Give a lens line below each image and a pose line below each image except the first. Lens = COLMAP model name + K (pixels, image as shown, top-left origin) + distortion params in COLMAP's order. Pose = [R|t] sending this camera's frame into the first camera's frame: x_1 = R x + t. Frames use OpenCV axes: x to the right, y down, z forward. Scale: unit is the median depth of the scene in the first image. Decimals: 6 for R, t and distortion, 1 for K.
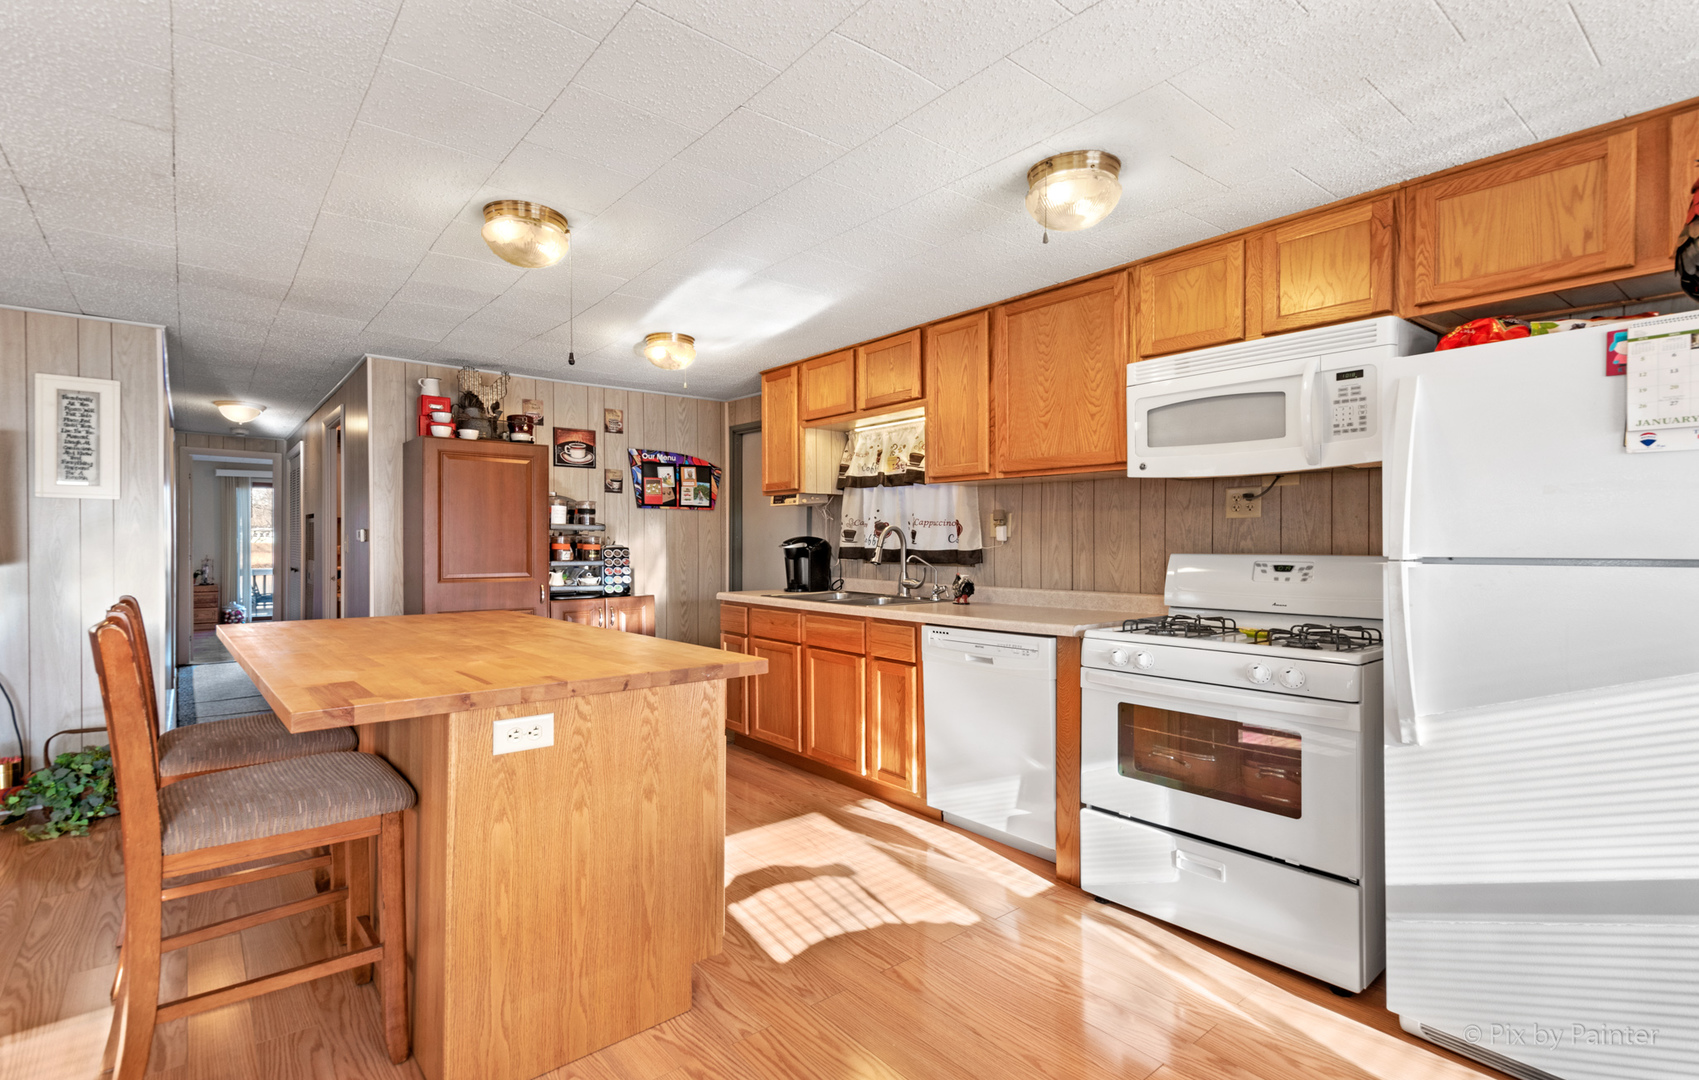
lens RADIAL K [[789.0, 0, 839.4], [0, 789.0, 541.7], [0, 0, 1]] dist [0.024318, -0.010771]
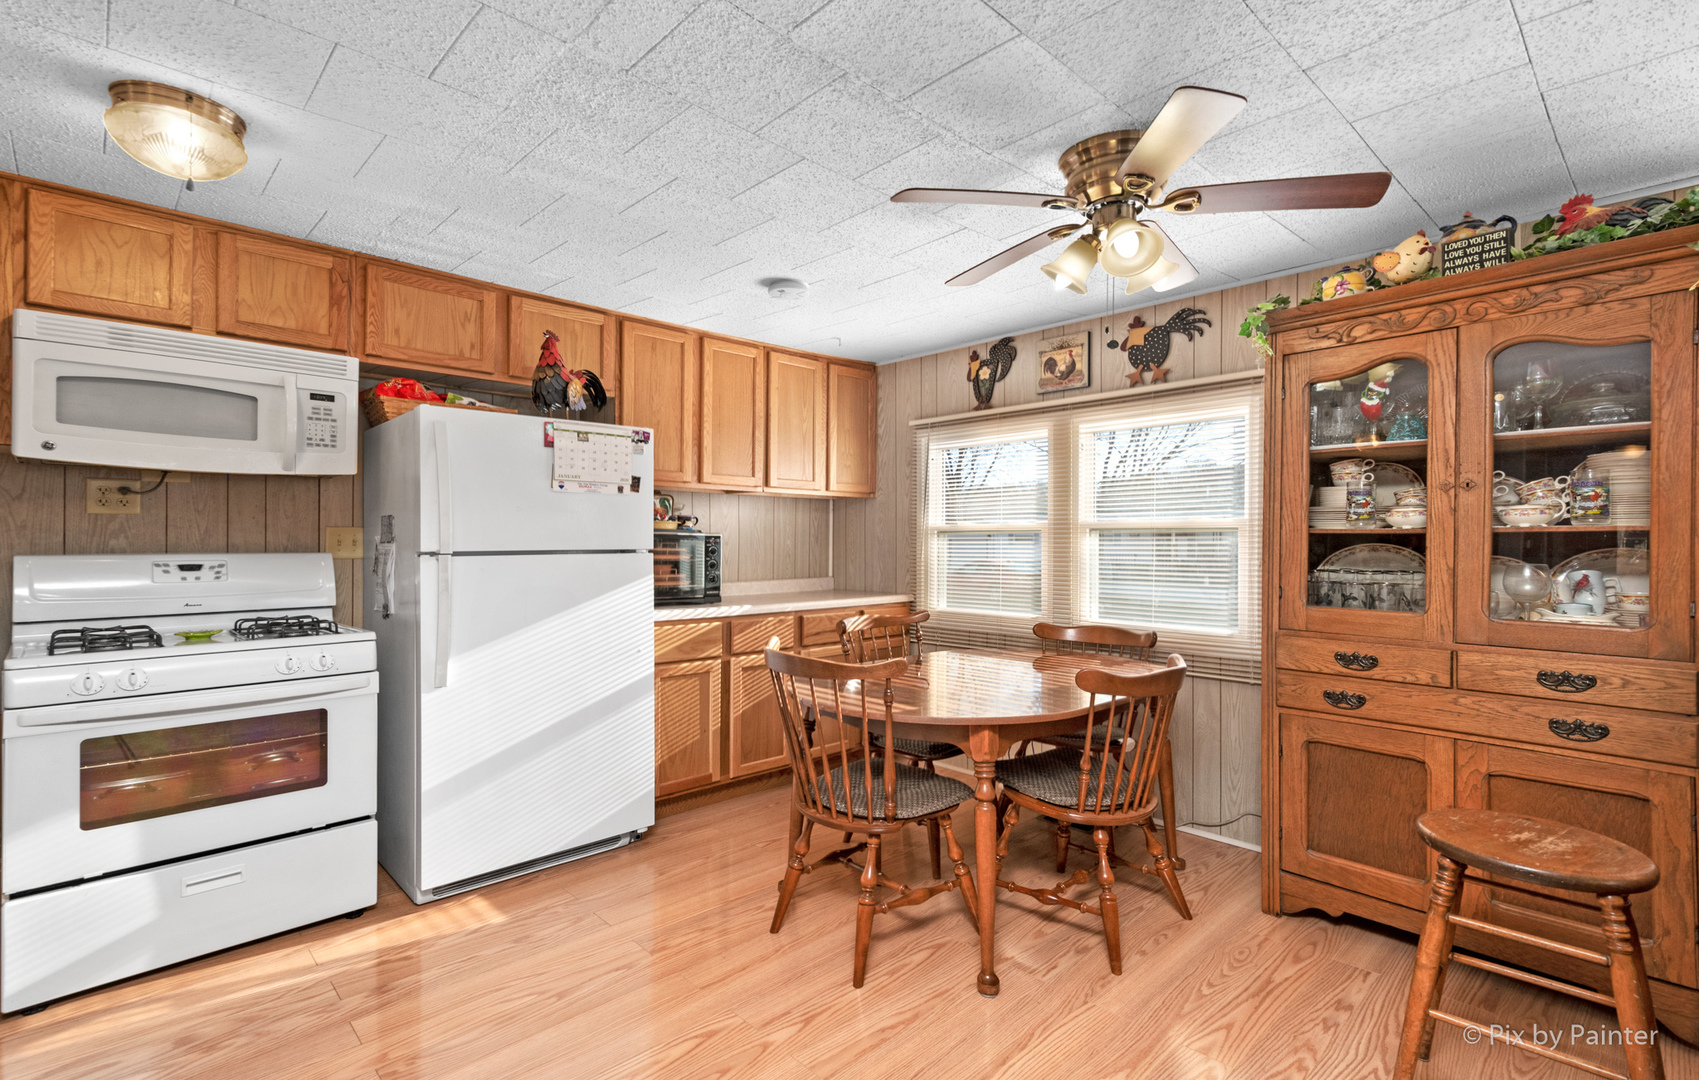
lens RADIAL K [[789.0, 0, 854.6], [0, 789.0, 535.3], [0, 0, 1]] dist [0.024318, -0.010771]
pose [[-0.075817, 0.006862, 0.997098, -0.455909], [-0.001189, 0.999975, -0.006972, -0.000505], [-0.997121, -0.001714, -0.075807, 0.247255]]
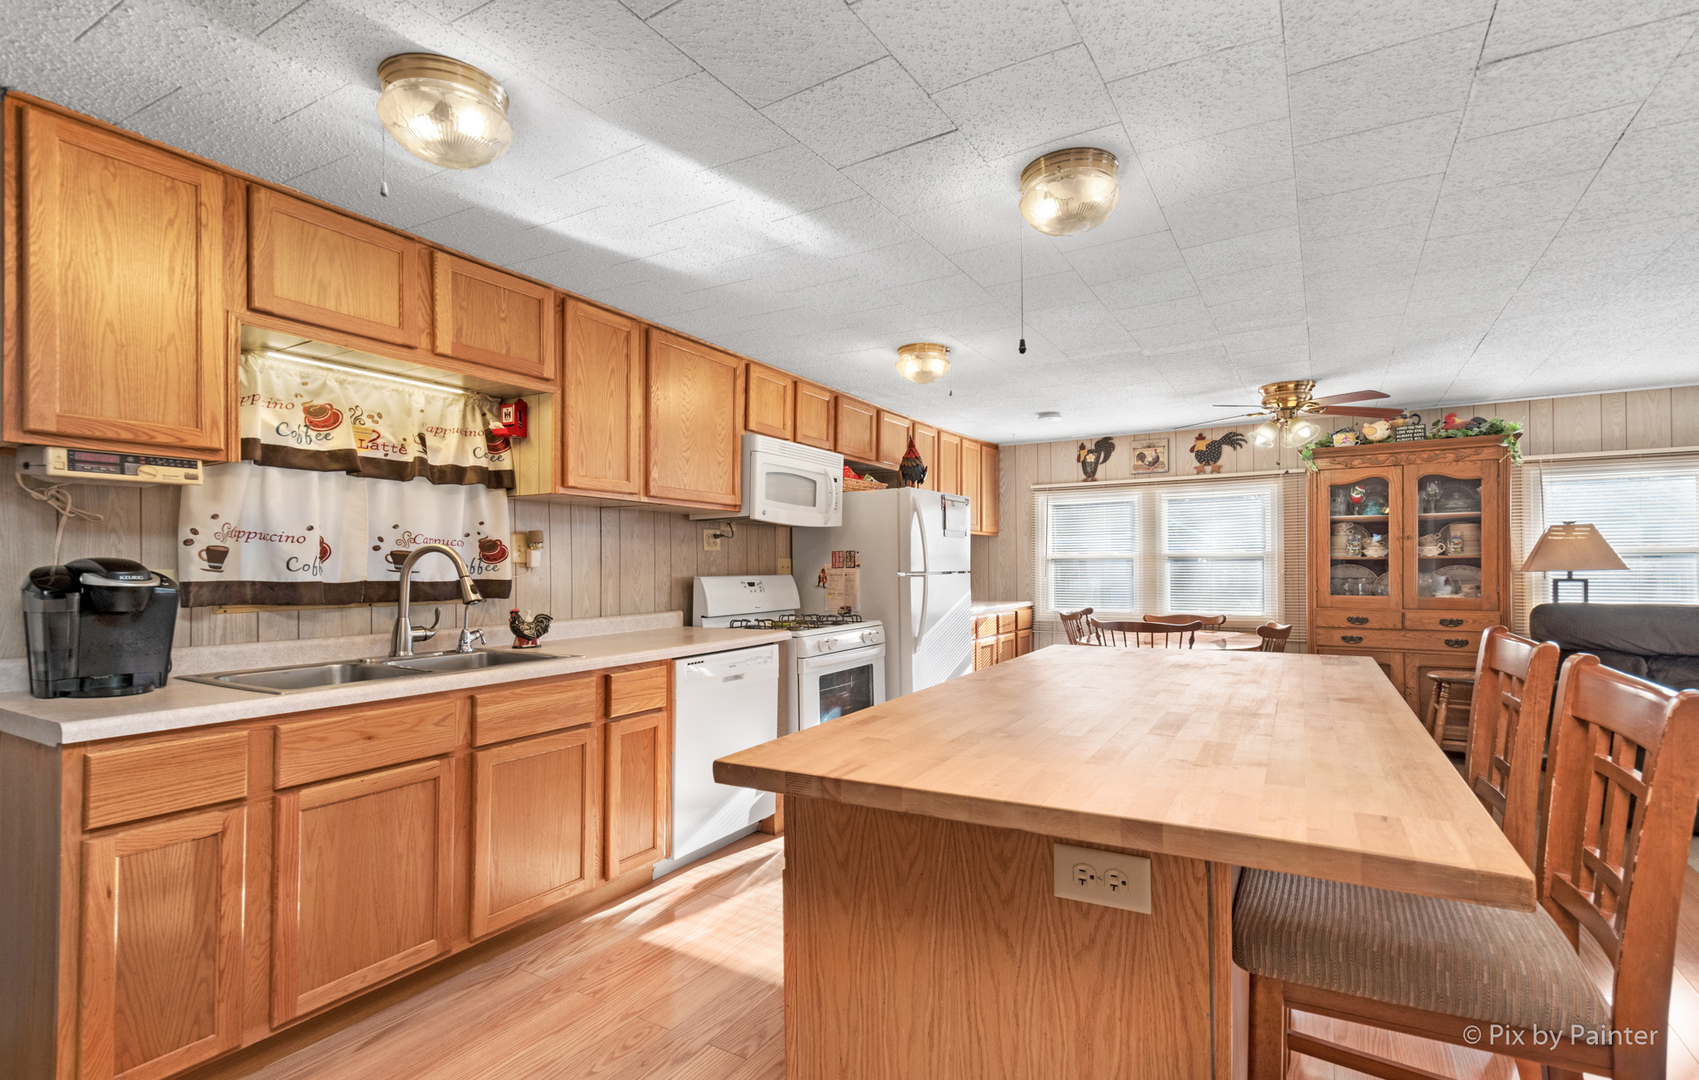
lens RADIAL K [[789.0, 0, 858.6], [0, 789.0, 557.9], [0, 0, 1]] dist [0.024318, -0.010771]
pose [[-0.339029, 0.012750, 0.940689, -0.925375], [0.006381, 0.999916, -0.011253, 0.000563], [-0.940754, 0.002187, -0.339082, 1.260530]]
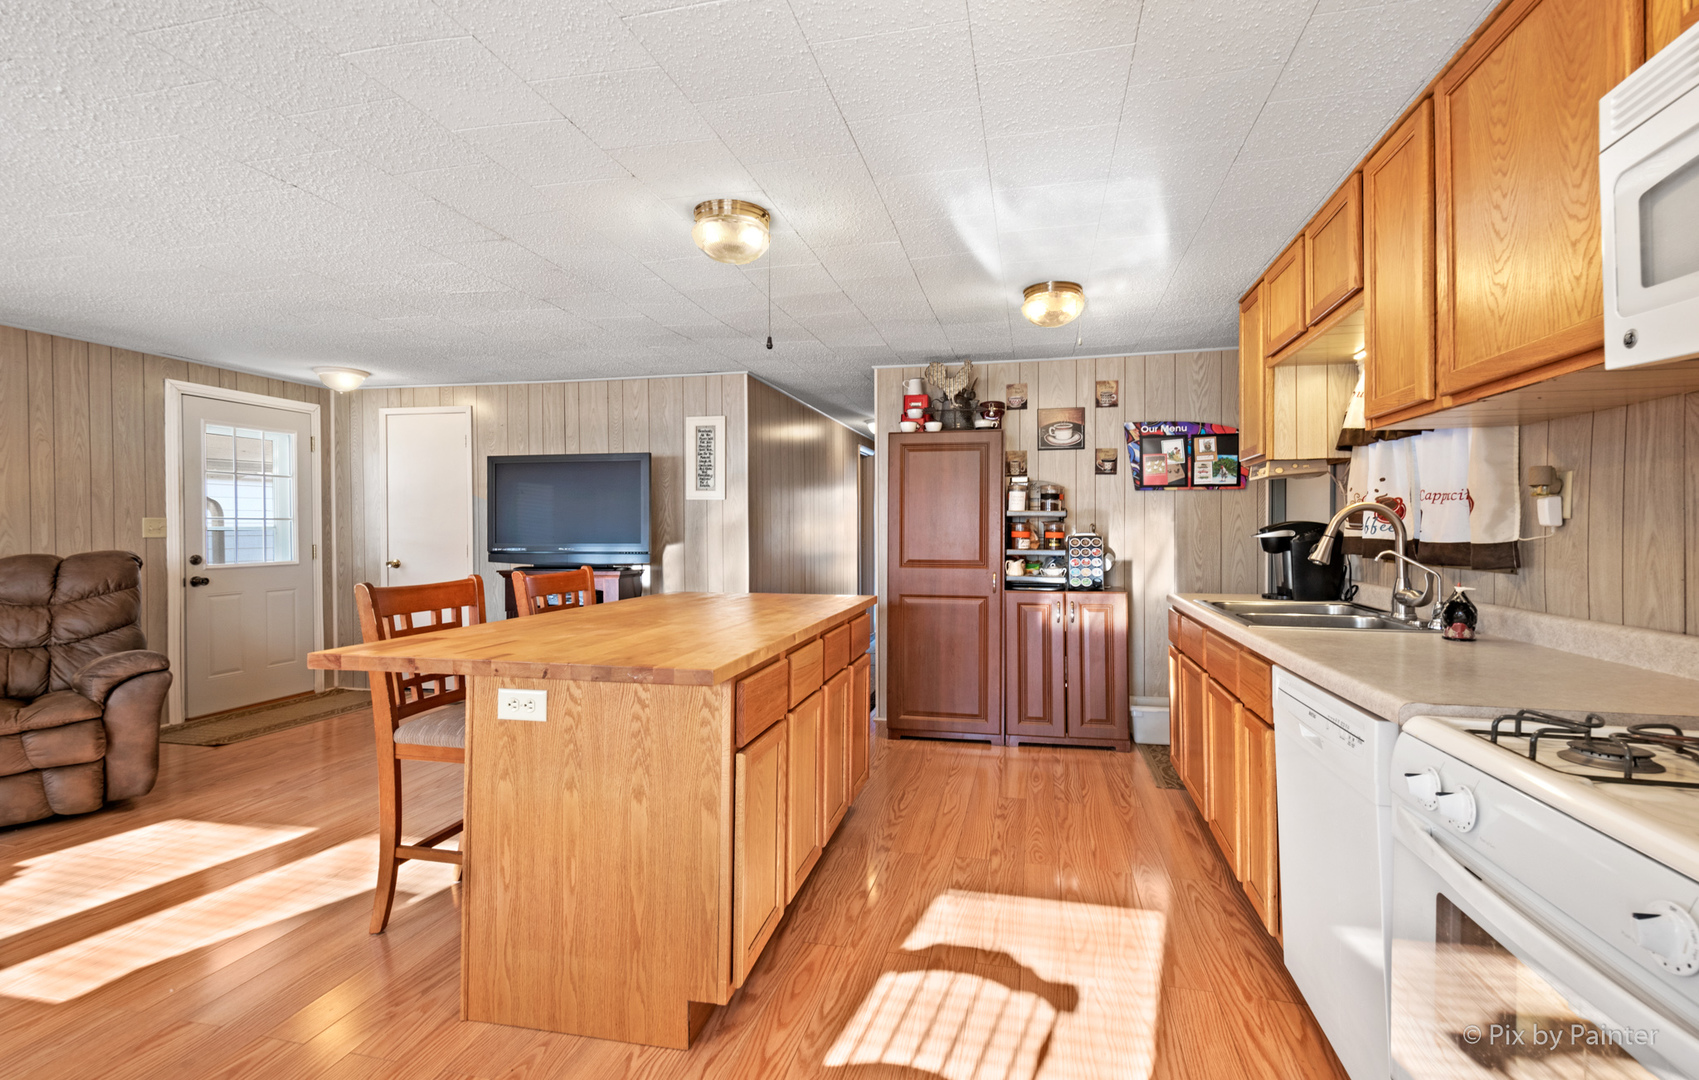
lens RADIAL K [[789.0, 0, 853.8], [0, 789.0, 533.0], [0, 0, 1]] dist [0.024318, -0.010771]
pose [[0.613124, 0.002740, -0.789982, 0.439749], [-0.000492, 0.999995, 0.003087, 0.002599], [0.789986, -0.001505, 0.613123, 0.416438]]
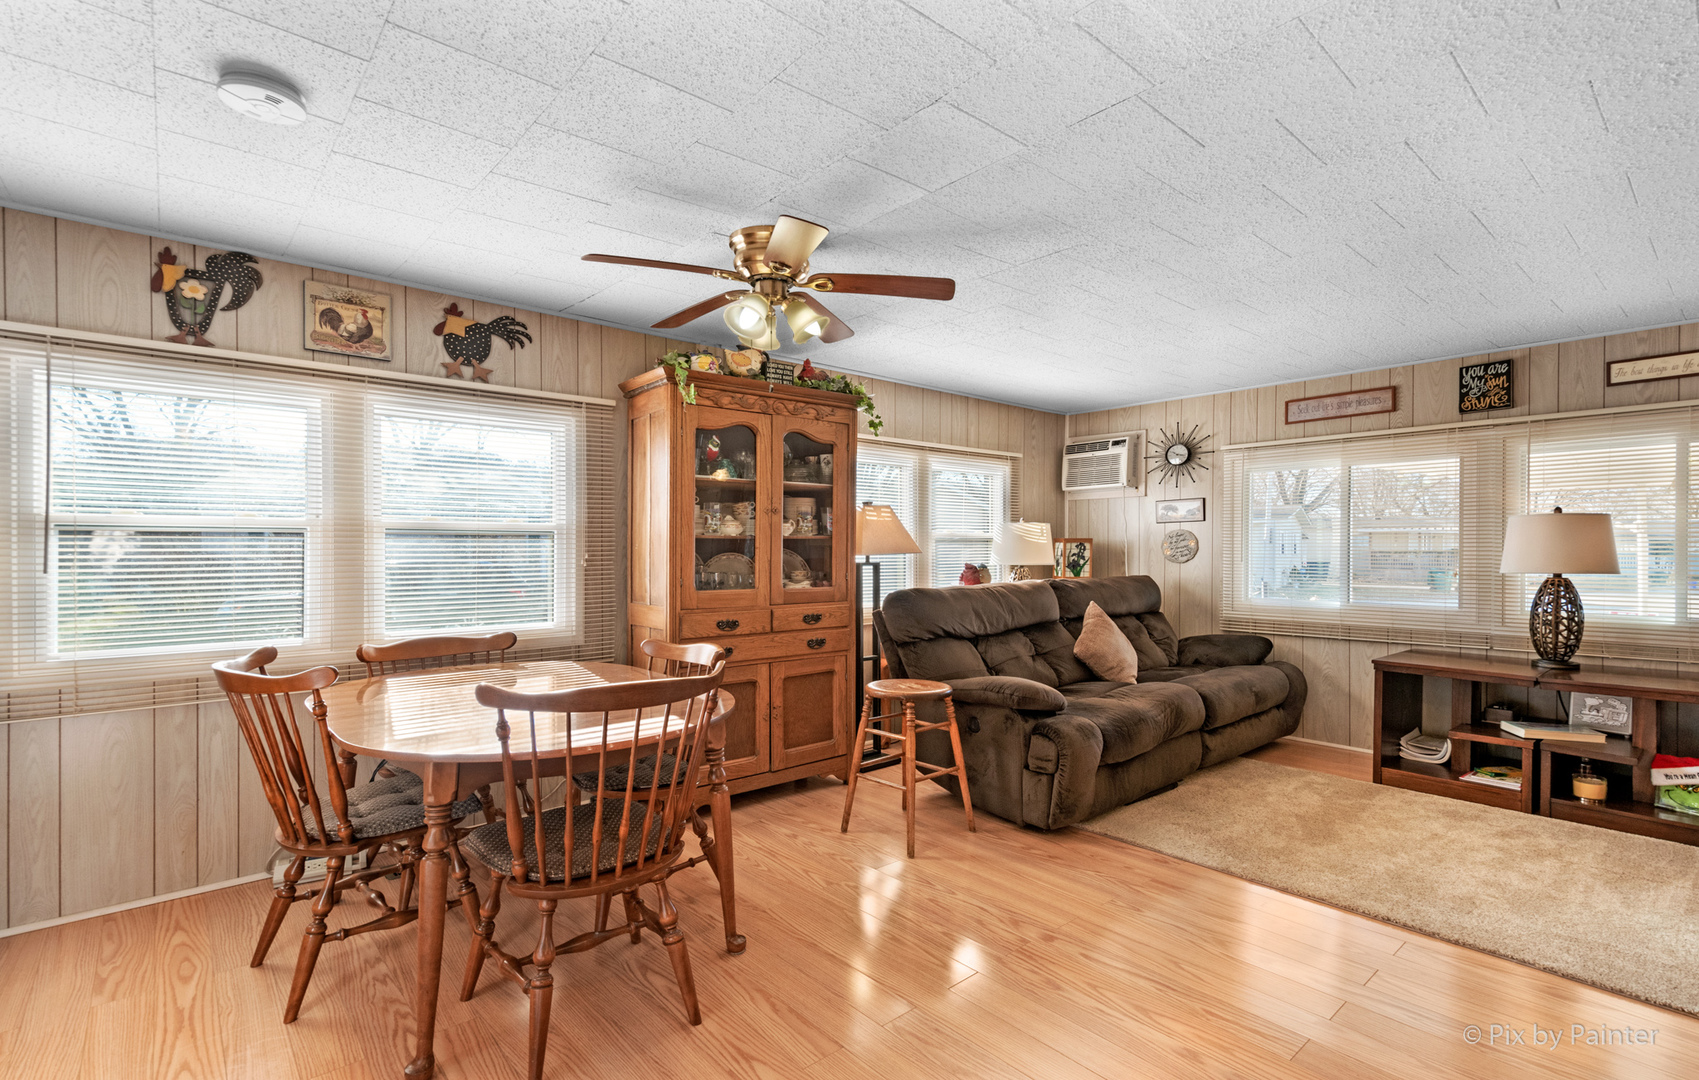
lens RADIAL K [[789.0, 0, 860.4], [0, 789.0, 549.0], [0, 0, 1]] dist [0.024318, -0.010771]
pose [[-0.999565, -0.003083, -0.029323, 0.156670], [-0.003156, 0.999992, 0.002446, 0.003653], [0.029315, 0.002538, -0.999567, 0.873808]]
